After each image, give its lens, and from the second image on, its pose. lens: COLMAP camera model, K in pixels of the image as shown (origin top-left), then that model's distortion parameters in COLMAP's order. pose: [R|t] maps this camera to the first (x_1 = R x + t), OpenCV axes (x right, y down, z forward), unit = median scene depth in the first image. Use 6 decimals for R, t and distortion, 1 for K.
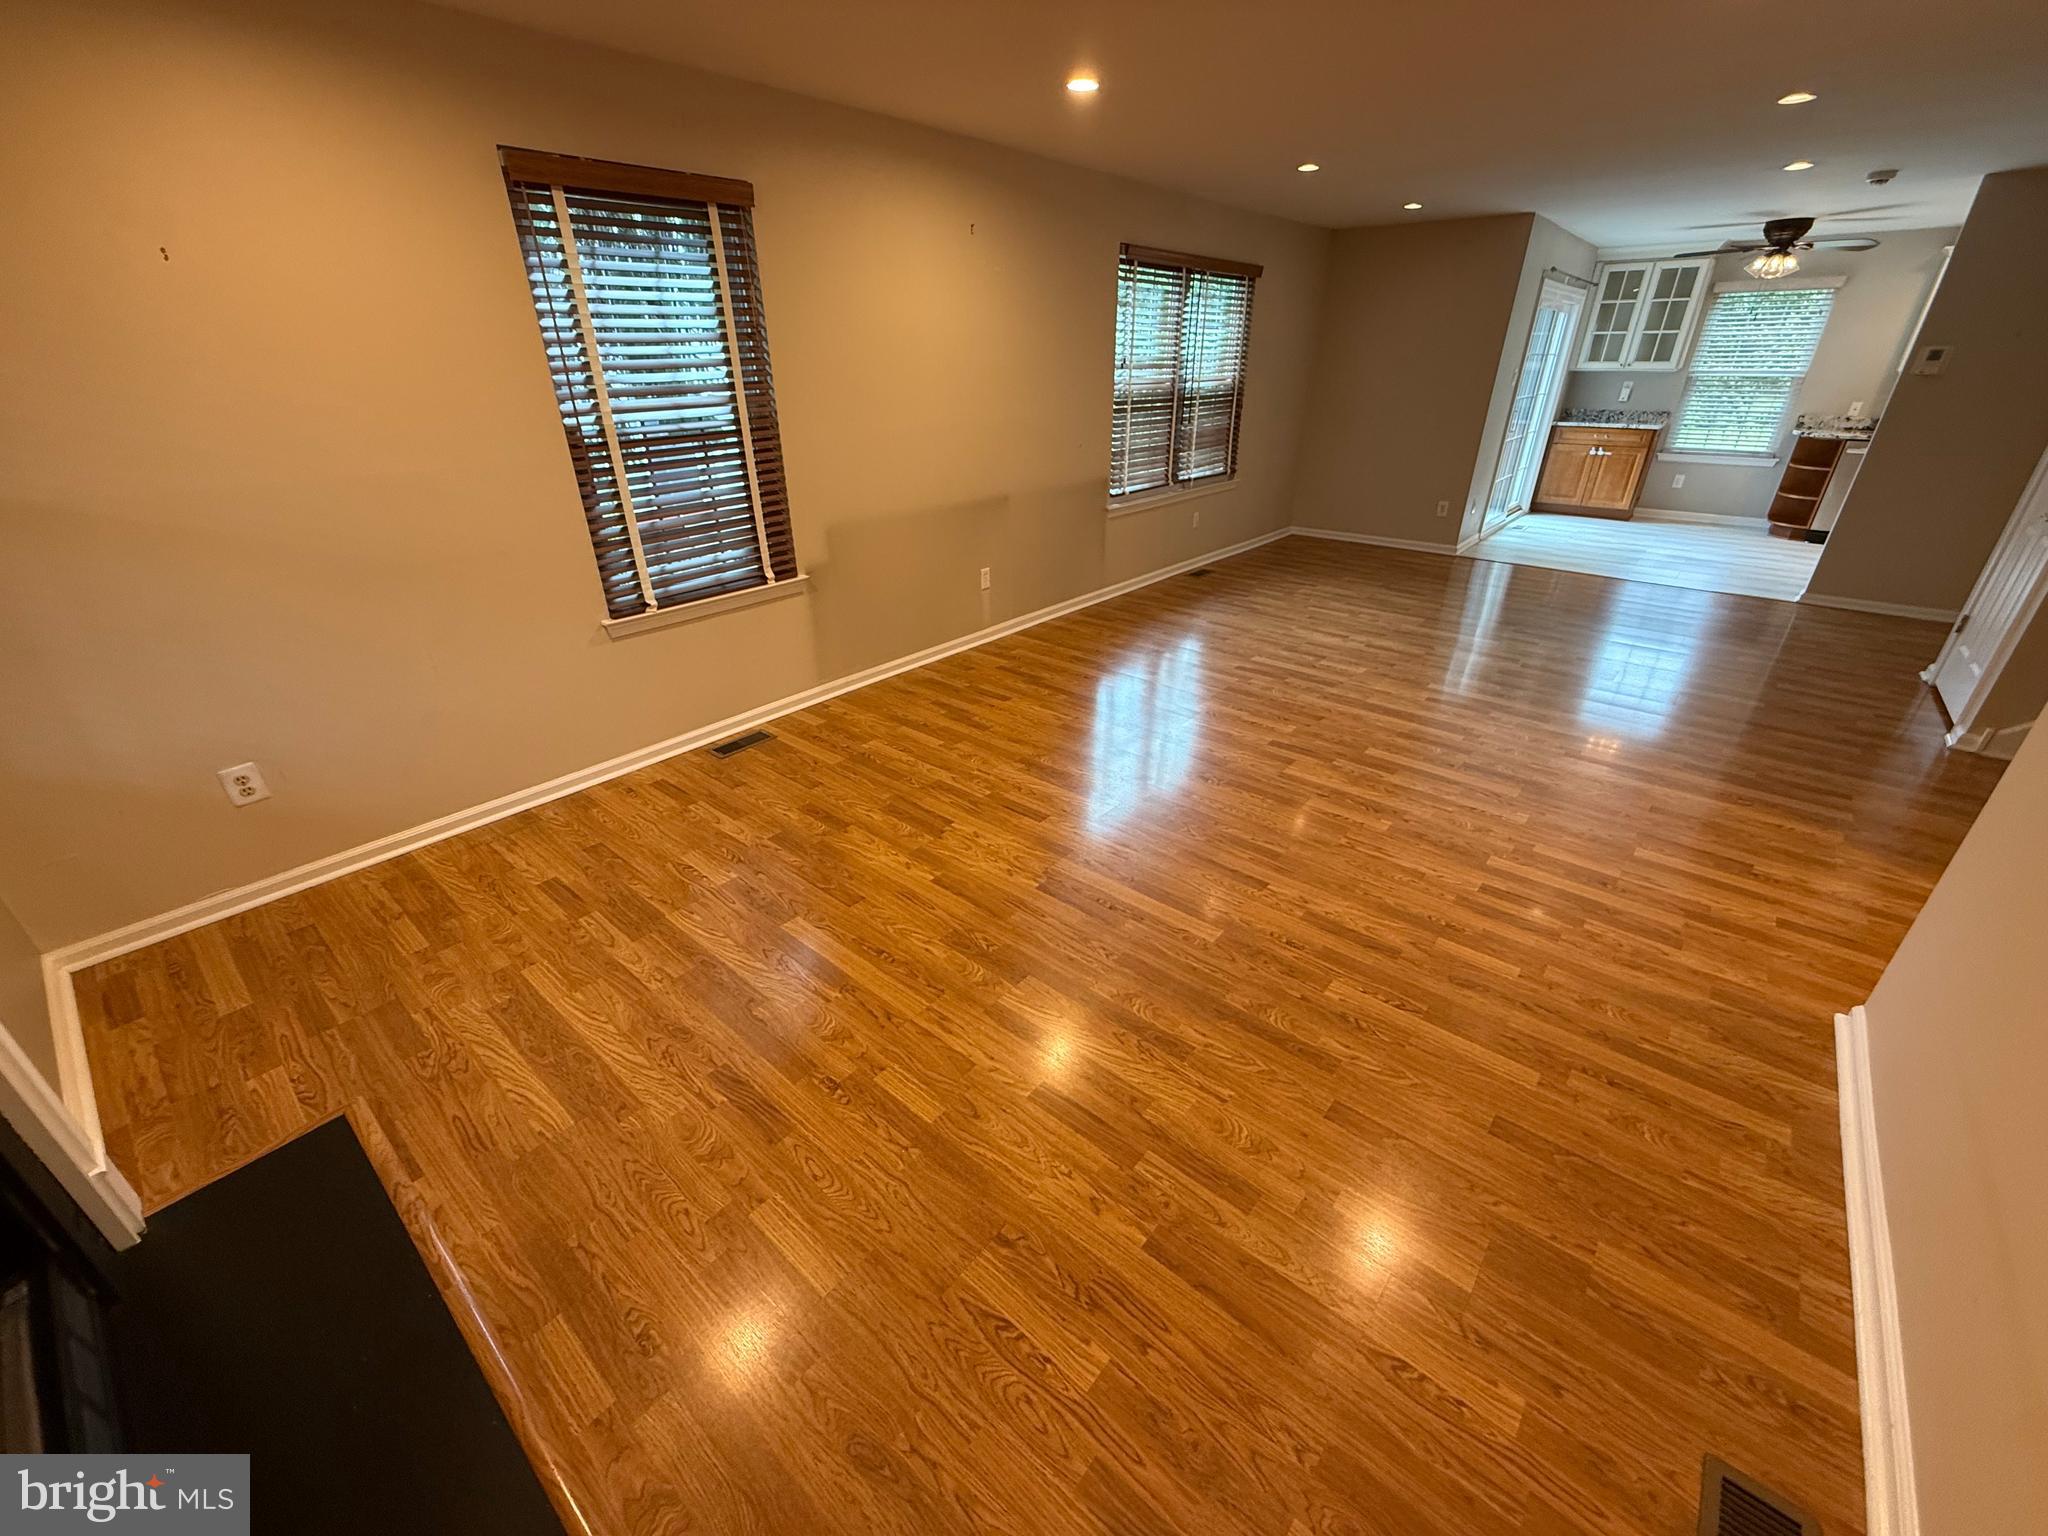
lens RADIAL K [[816.2, 0, 1021.3], [0, 816.2, 769.8], [0, 0, 1]] dist [-0.000108, -0.000105]
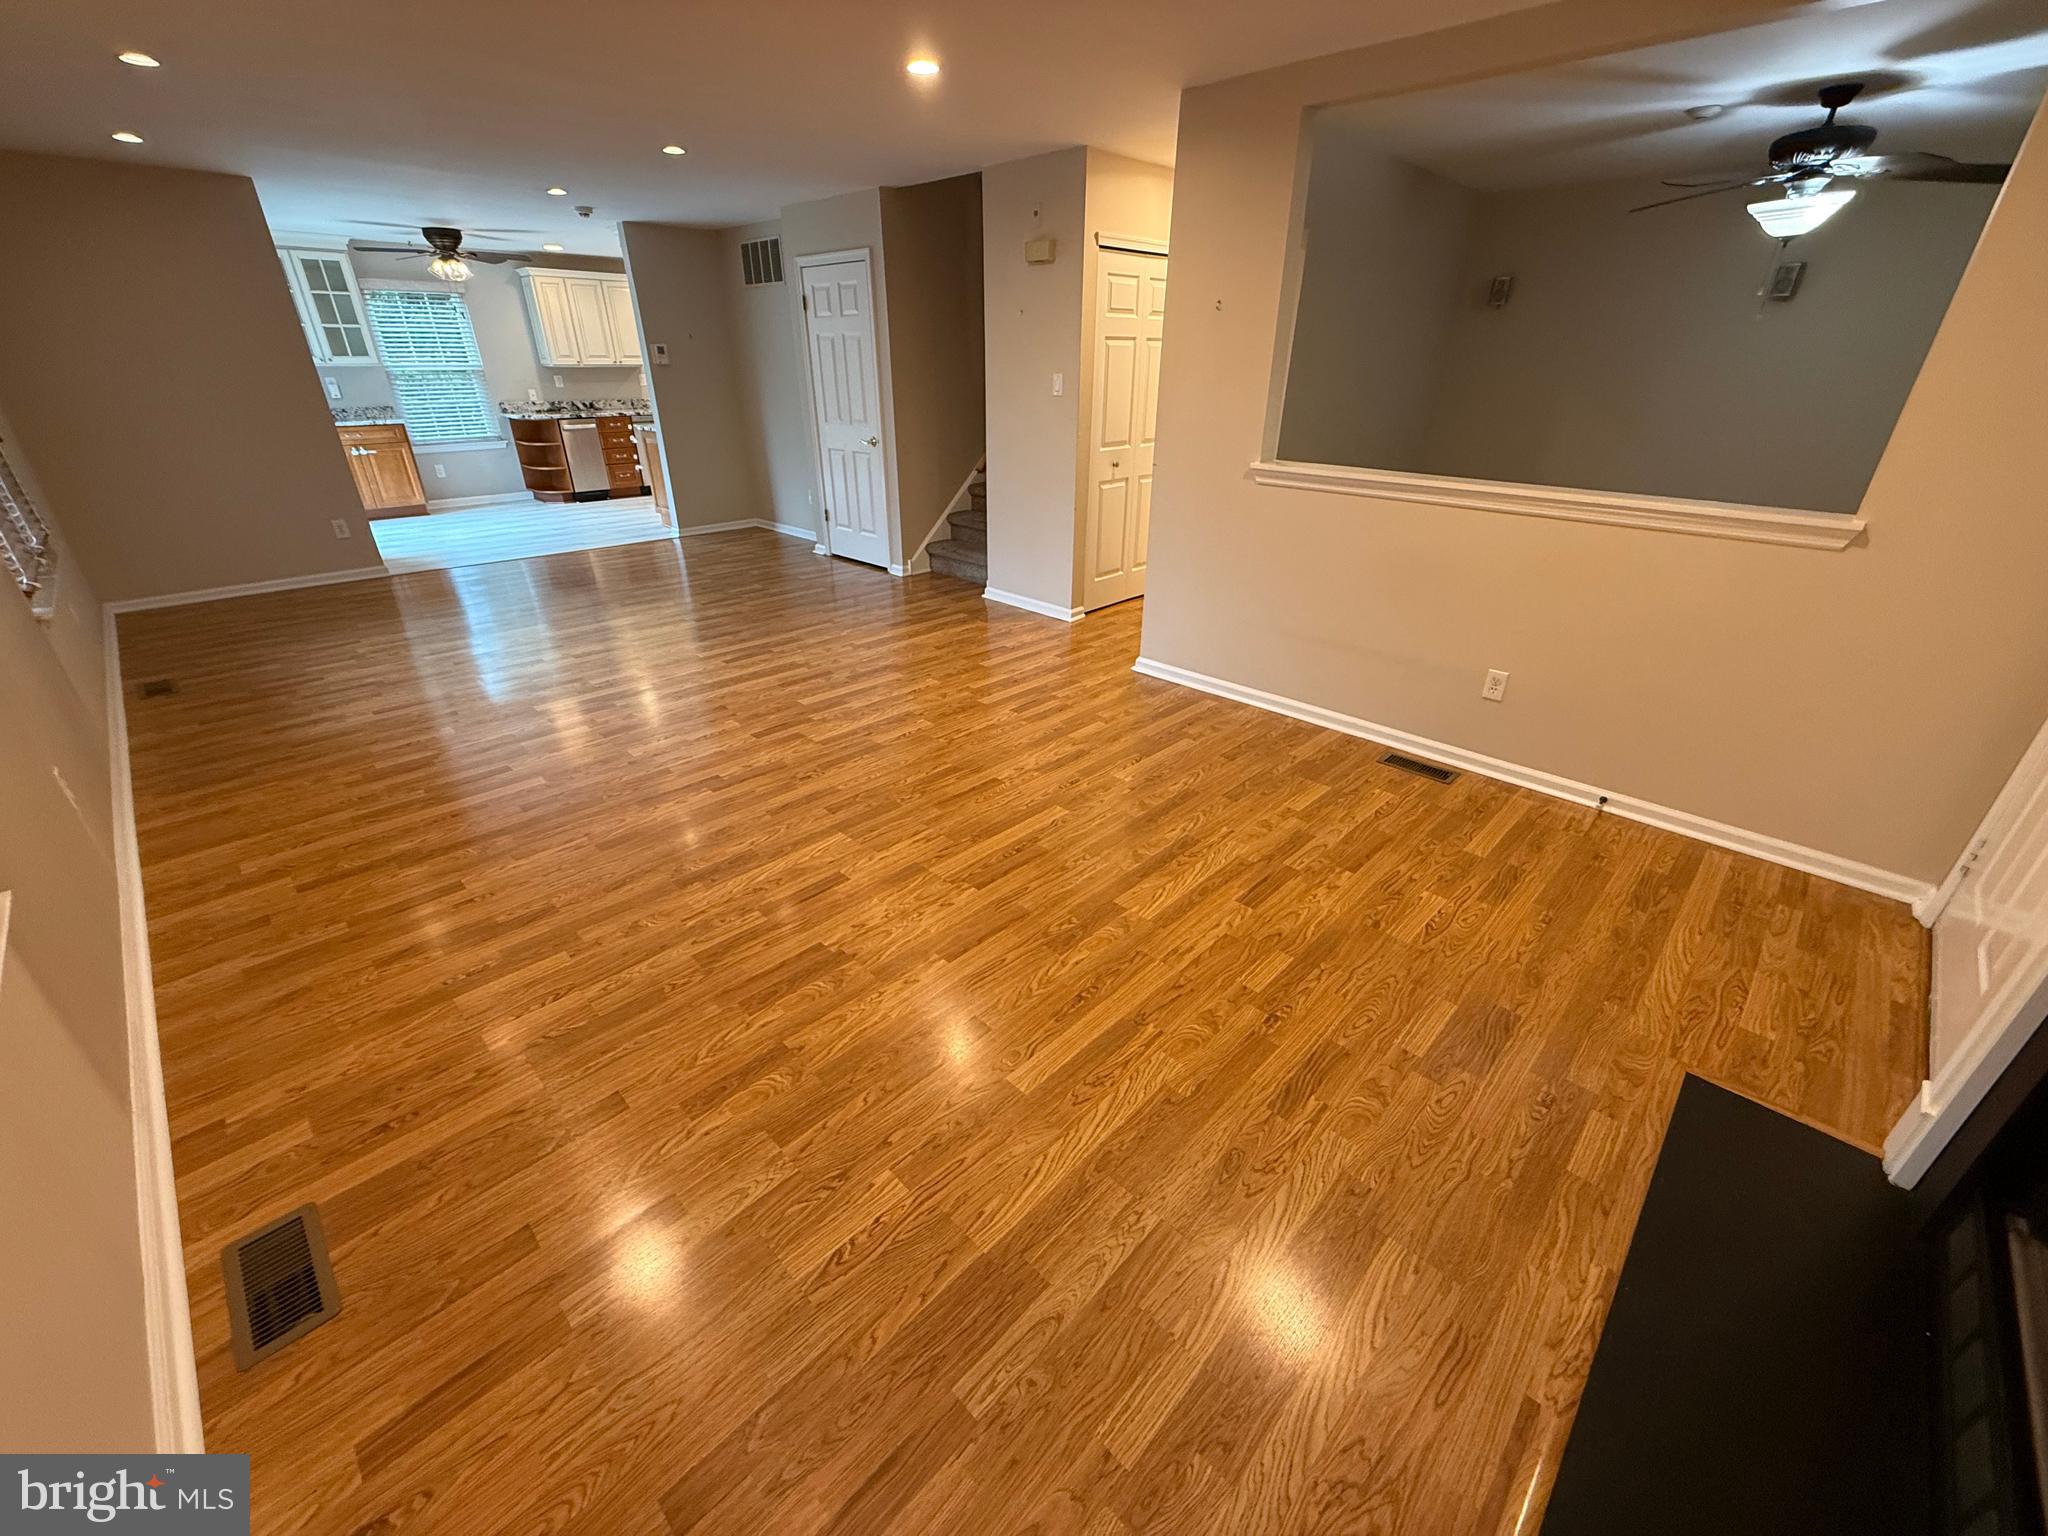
lens RADIAL K [[816.2, 0, 1021.3], [0, 816.2, 767.6], [0, 0, 1]] dist [-0.000108, -0.000105]
pose [[0.070330, -0.444137, 0.893194, -0.549597], [0.447552, 0.814279, 0.369657, -0.216715], [-0.891488, 0.373753, 0.256043, 0.467675]]
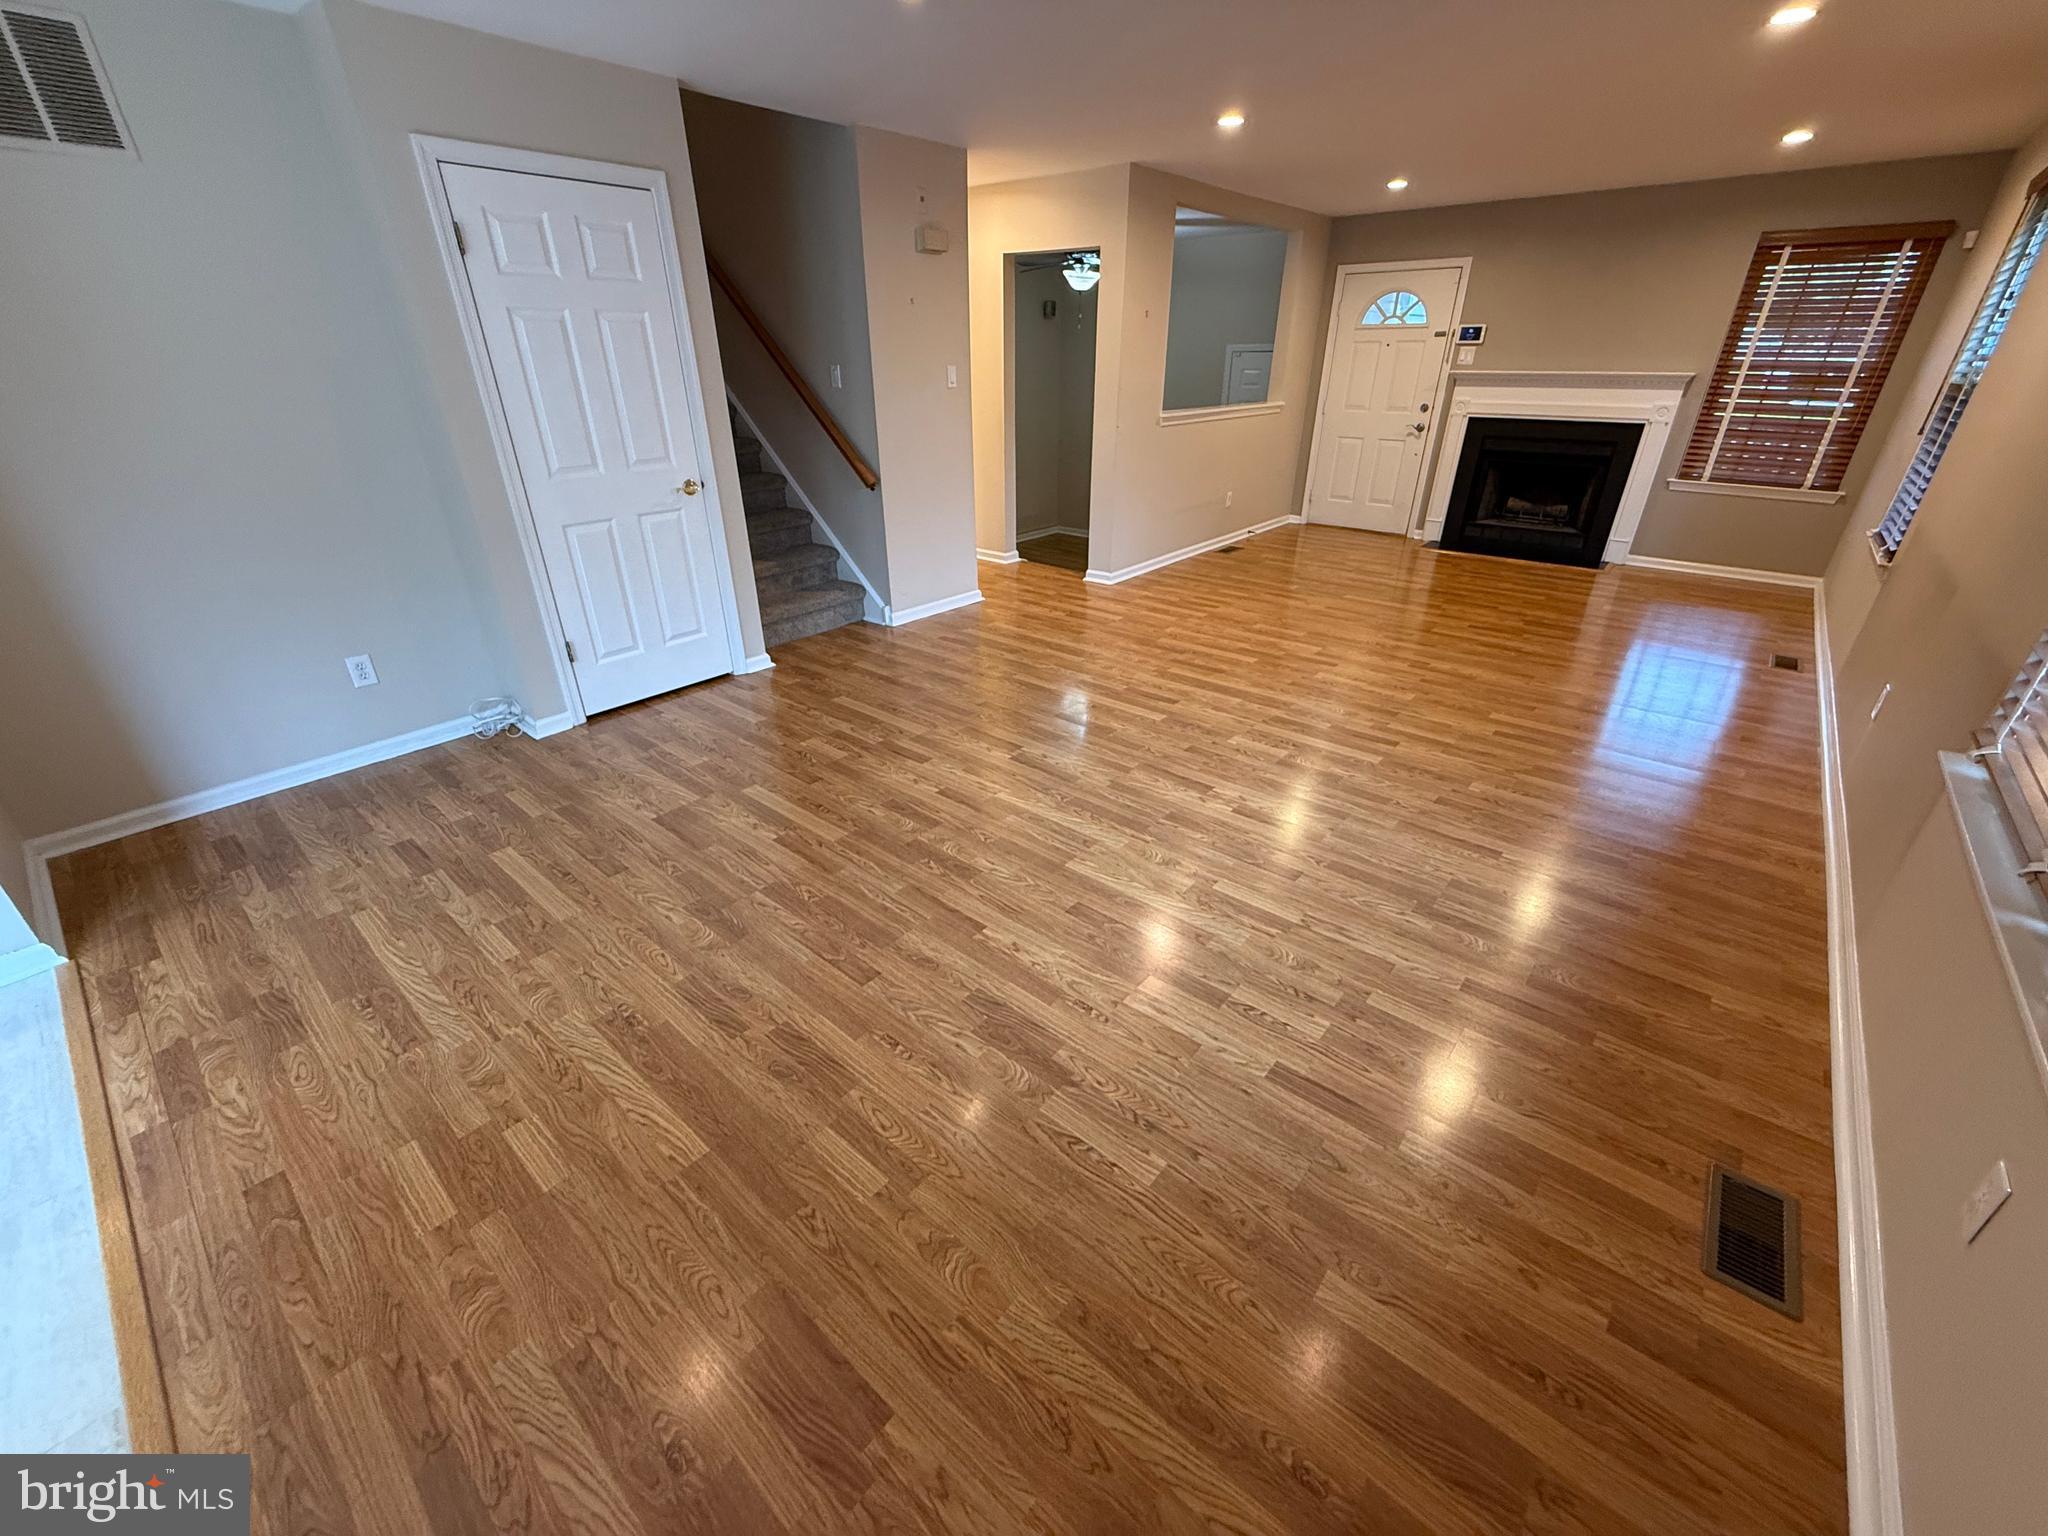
lens RADIAL K [[816.2, 0, 1018.3], [0, 816.2, 769.3], [0, 0, 1]] dist [-0.000108, -0.000105]
pose [[-0.999962, 0.006702, 0.005634, 0.741330], [0.008493, 0.586256, 0.810081, -0.883166], [0.002126, 0.810098, -0.586291, 1.770455]]
